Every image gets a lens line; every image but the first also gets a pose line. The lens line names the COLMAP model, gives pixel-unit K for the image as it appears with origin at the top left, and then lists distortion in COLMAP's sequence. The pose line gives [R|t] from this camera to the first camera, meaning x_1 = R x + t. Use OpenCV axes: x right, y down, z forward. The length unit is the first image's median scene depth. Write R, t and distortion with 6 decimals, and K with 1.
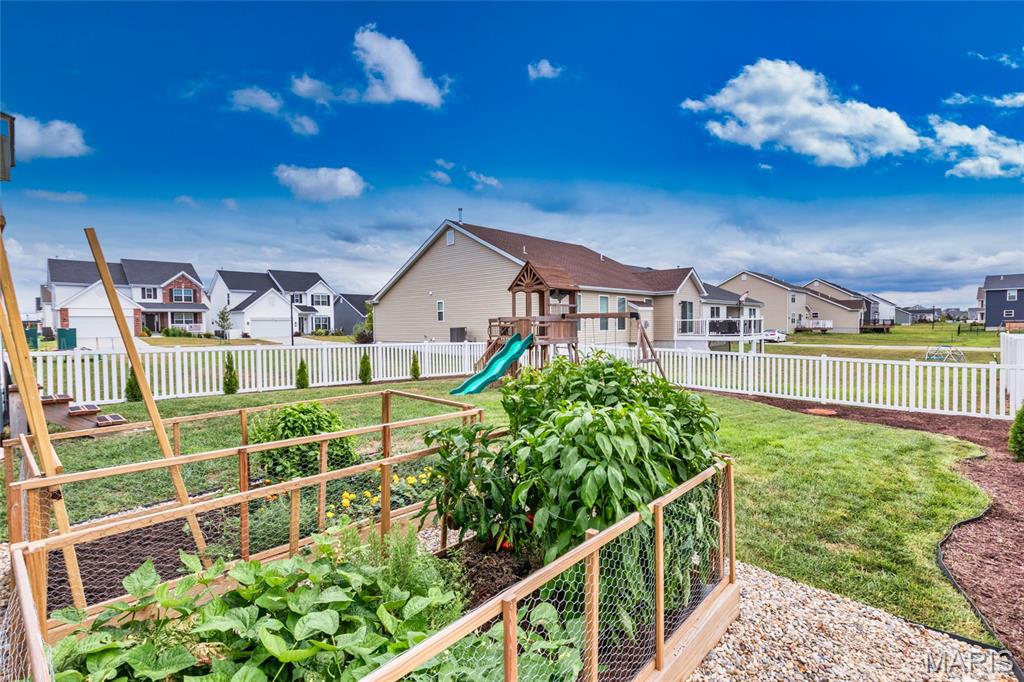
lens RADIAL K [[467.7, 0, 508.7], [0, 467.7, 344.4], [0, 0, 1]] dist [-0.001385, -0.000327]
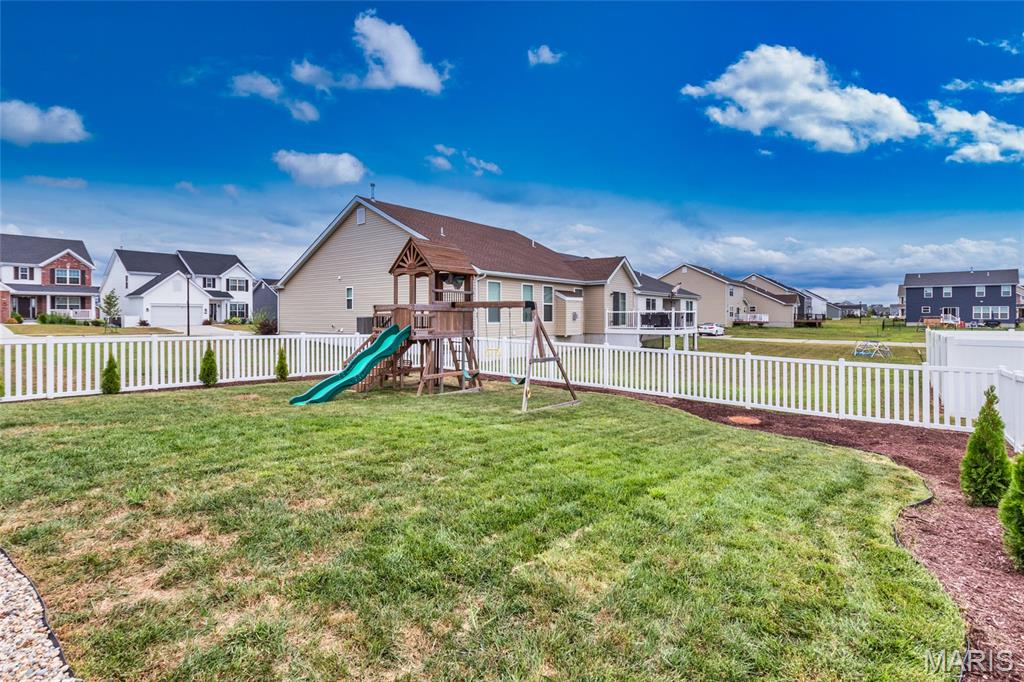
lens RADIAL K [[471.0, 0, 511.8], [0, 471.0, 322.8], [0, 0, 1]] dist [0.000863, -0.000702]
pose [[0.994833, 0.010299, 0.101004, 0.067578], [-0.007664, 0.999621, -0.026445, -0.003460], [-0.101239, 0.025535, 0.994534, 0.077267]]
